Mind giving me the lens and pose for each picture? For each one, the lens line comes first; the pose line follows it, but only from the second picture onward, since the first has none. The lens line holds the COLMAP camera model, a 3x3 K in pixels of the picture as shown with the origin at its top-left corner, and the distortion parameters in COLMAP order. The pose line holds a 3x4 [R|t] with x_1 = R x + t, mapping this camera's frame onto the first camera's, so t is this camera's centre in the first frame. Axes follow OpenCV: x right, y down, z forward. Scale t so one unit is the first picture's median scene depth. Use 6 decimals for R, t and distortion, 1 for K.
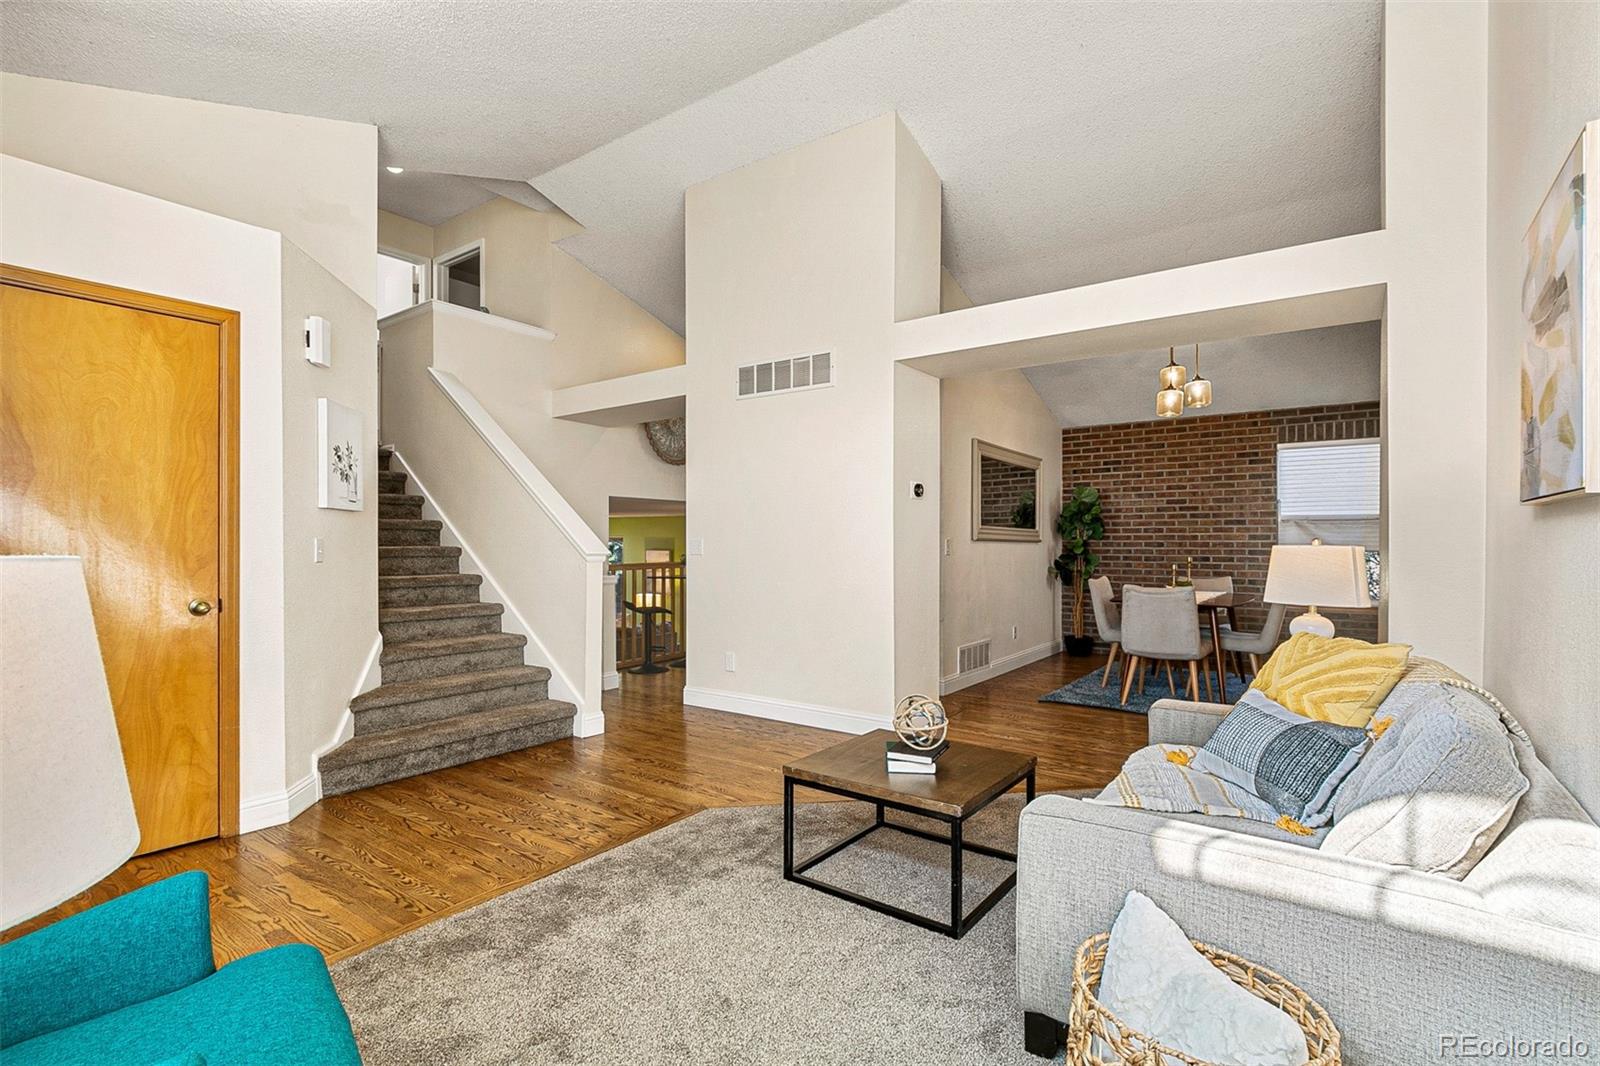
lens RADIAL K [[745.8, 0, 794.5], [0, 745.8, 543.2], [0, 0, 1]] dist [-0.003188, -0.000004]
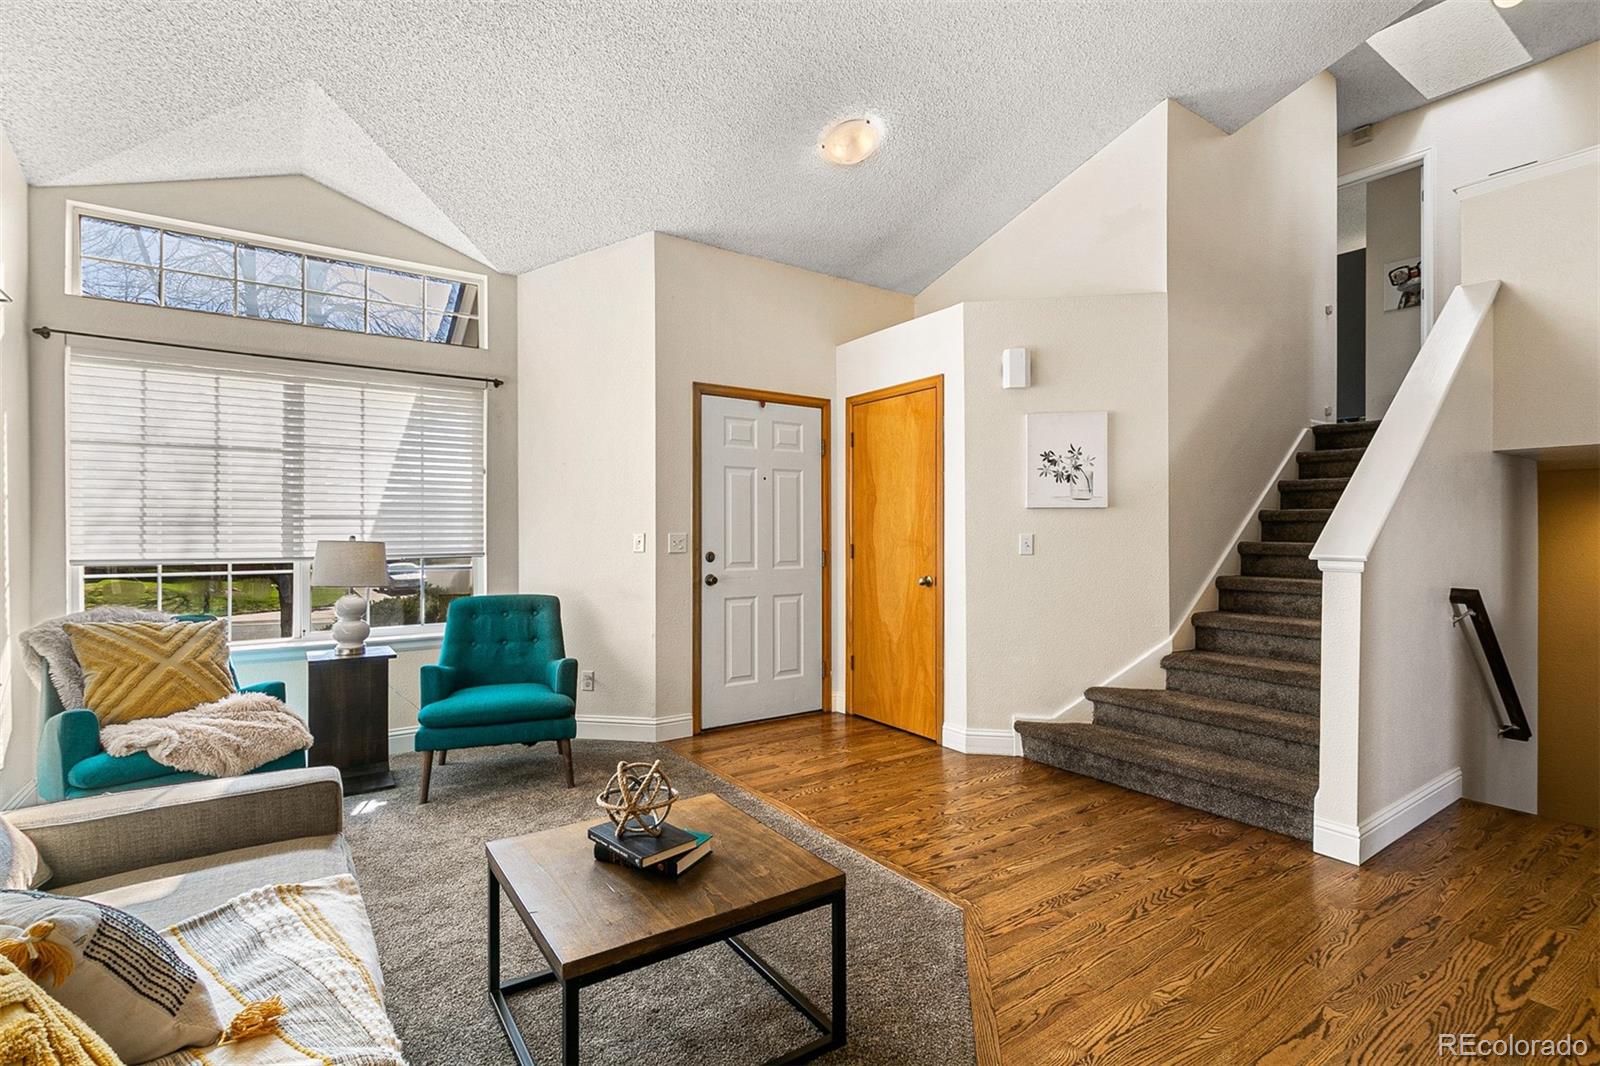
lens RADIAL K [[745.8, 0, 795.3], [0, 745.8, 531.5], [0, 0, 1]] dist [-0.003188, -0.000004]
pose [[-0.329408, -0.010698, -0.944127, 0.626625], [-0.003627, 0.999943, -0.010065, 0.002443], [0.944181, 0.000109, -0.329428, 1.112110]]
